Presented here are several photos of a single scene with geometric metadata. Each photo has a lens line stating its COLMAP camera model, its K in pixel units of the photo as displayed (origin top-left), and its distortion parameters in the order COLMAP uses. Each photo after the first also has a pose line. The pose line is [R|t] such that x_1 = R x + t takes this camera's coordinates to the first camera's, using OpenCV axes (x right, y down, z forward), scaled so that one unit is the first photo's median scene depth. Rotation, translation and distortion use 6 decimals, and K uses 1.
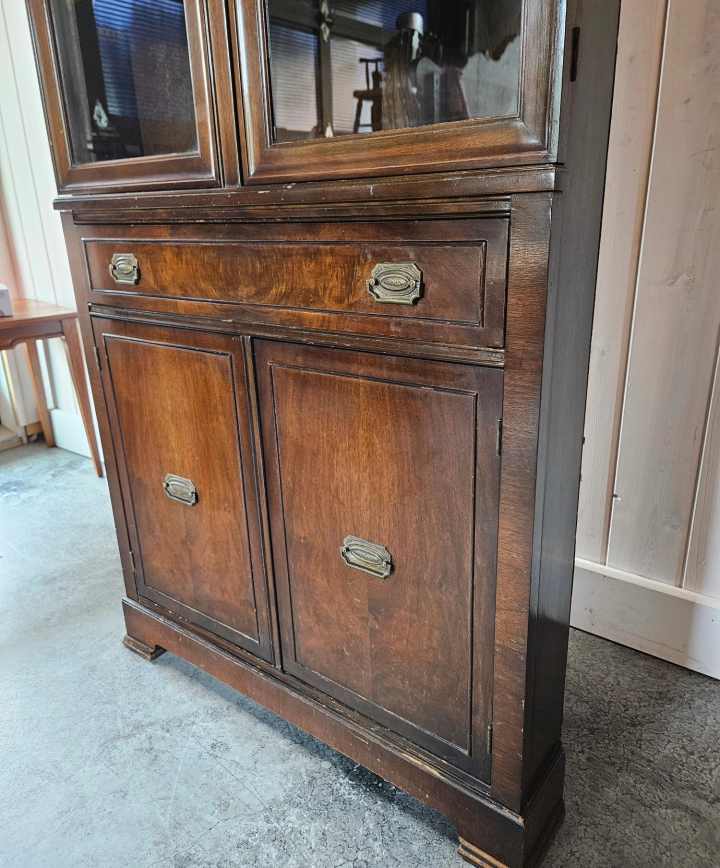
lens RADIAL K [[647.1, 0, 346.5], [0, 647.1, 428.0], [0, 0, 1]] dist [0.045325, -0.041793]
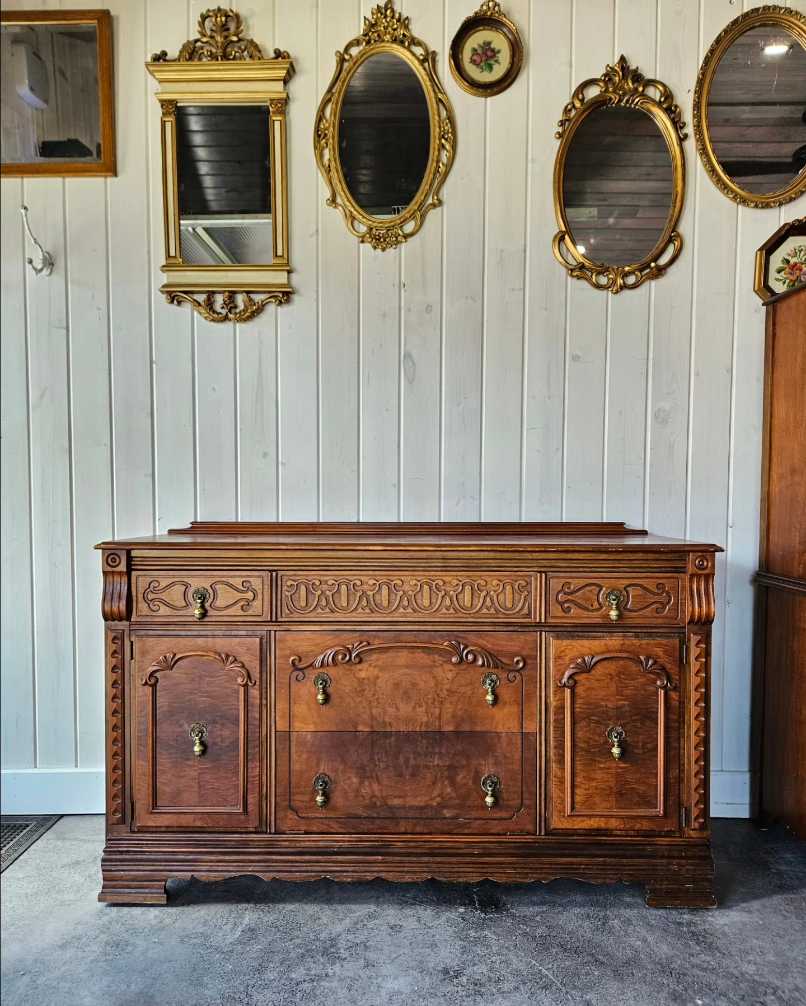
lens RADIAL K [[724.9, 0, 396.0], [0, 724.9, 530.2], [0, 0, 1]] dist [0.031486, -0.020295]
pose [[0.795396, 0.017255, 0.605844, -1.256840], [0.166277, 0.955029, -0.245501, 0.038789], [-0.582835, 0.296009, 0.756758, -0.535149]]
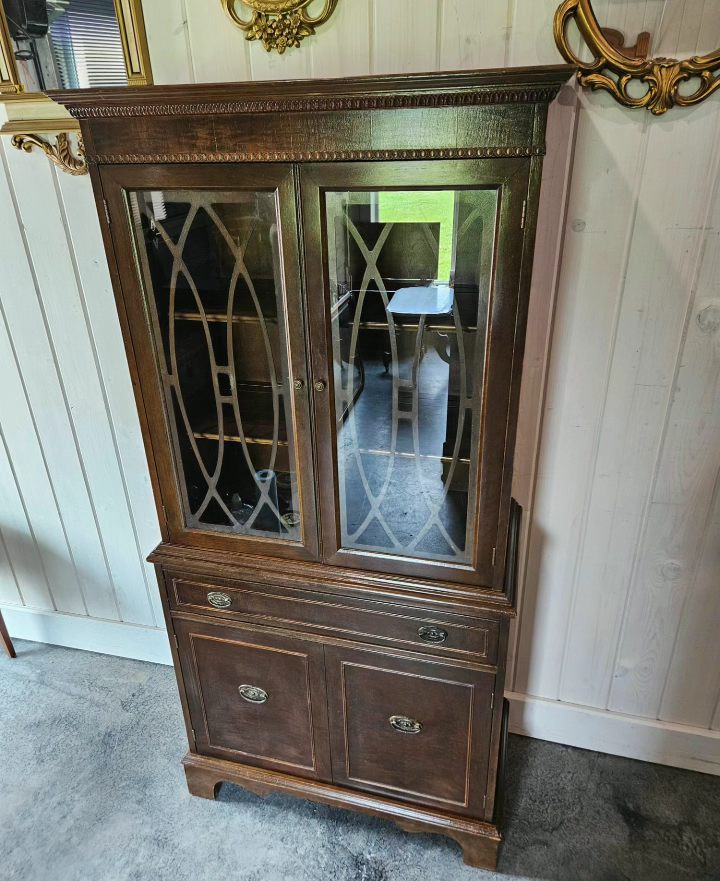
lens RADIAL K [[644.3, 0, 354.7], [0, 644.3, 430.1], [0, 0, 1]] dist [0.047398, -0.042750]
pose [[0.923009, -0.158147, 0.350775, -0.373282], [0.121631, 0.984806, 0.123946, -0.752571], [-0.365047, -0.071739, 0.928221, -0.371844]]
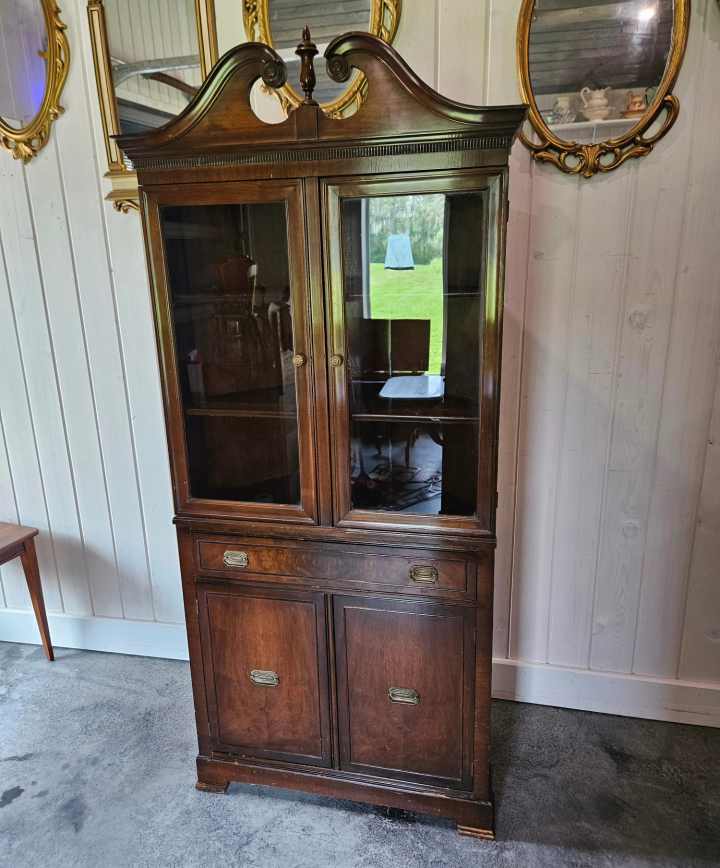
lens RADIAL K [[647.1, 0, 346.9], [0, 647.1, 426.5], [0, 0, 1]] dist [0.045325, -0.041793]
pose [[0.906722, -0.099417, 0.409844, -0.711756], [0.130753, 0.990200, -0.049075, -0.449962], [-0.400949, 0.098086, 0.910835, -0.688123]]
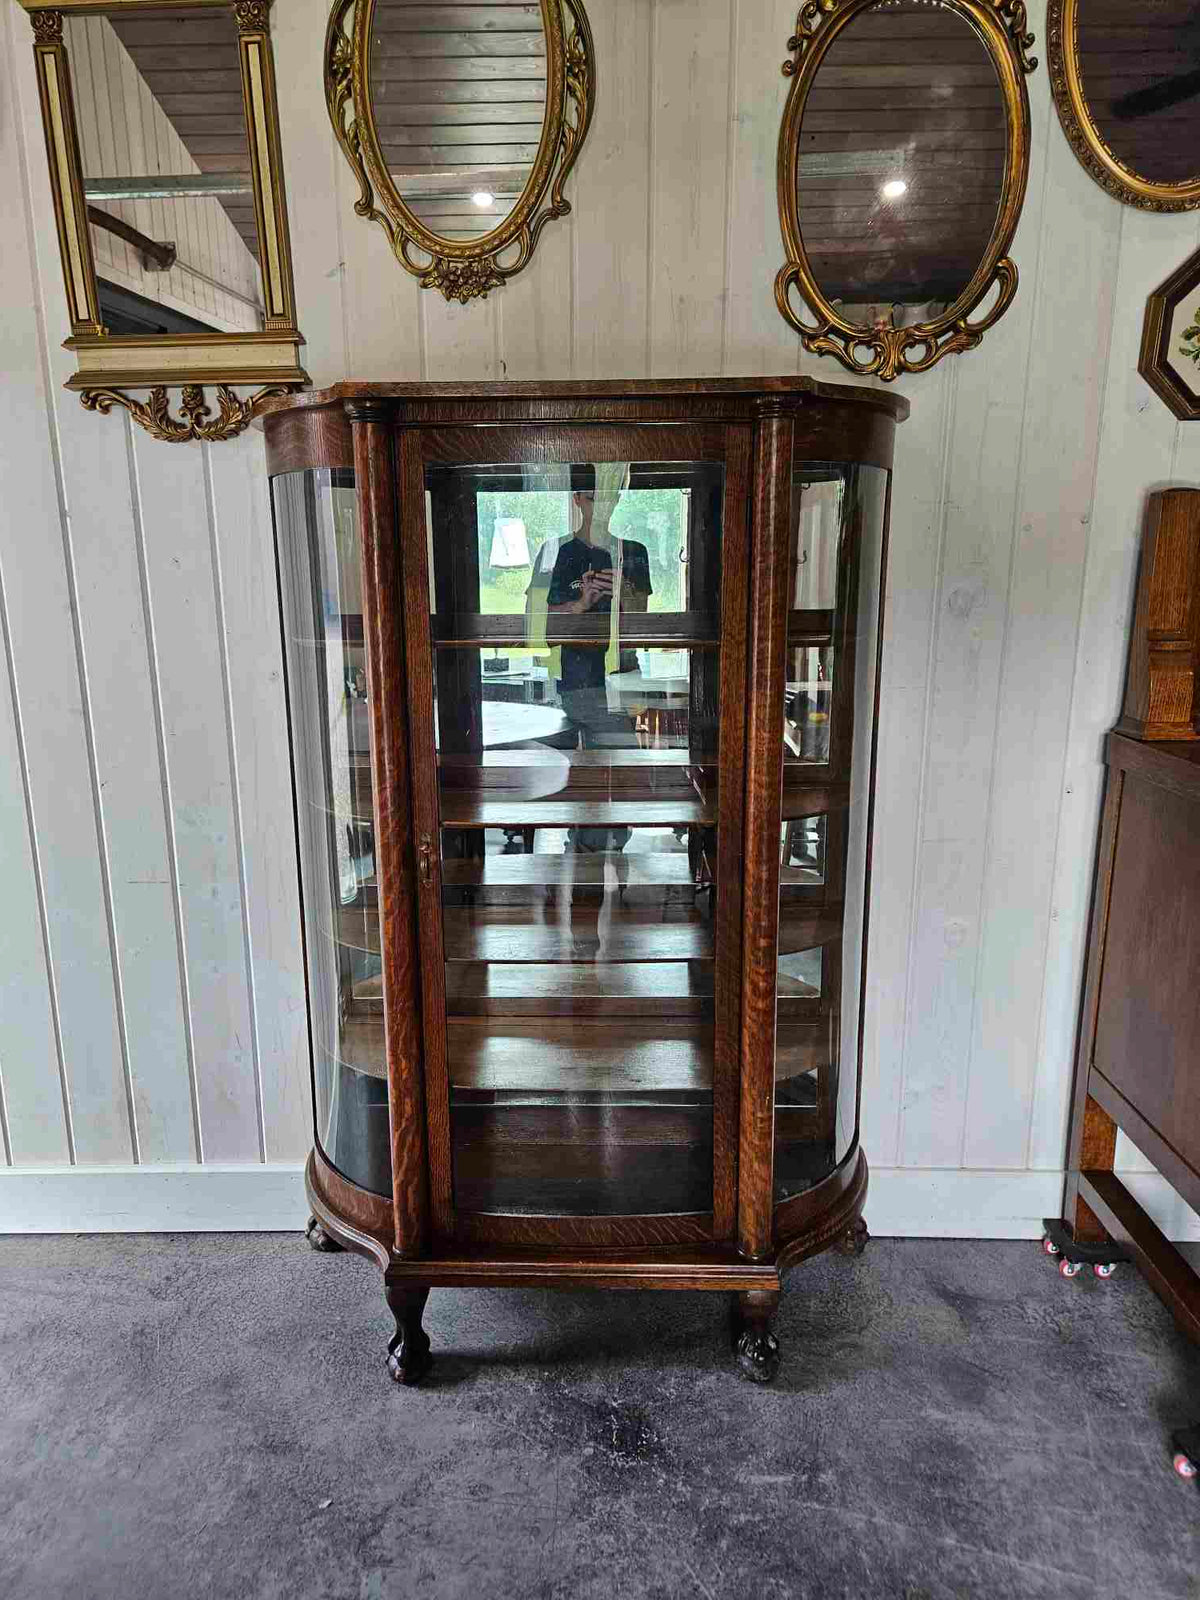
lens RADIAL K [[1068.5, 0, 584.2], [0, 1068.5, 791.4], [0, 0, 1]] dist [0.039760, -0.035496]
pose [[0.802867, -0.094753, 0.588580, -0.922776], [0.172067, 0.982102, -0.076609, -0.361514], [-0.570787, 0.162782, 0.804801, -0.508503]]
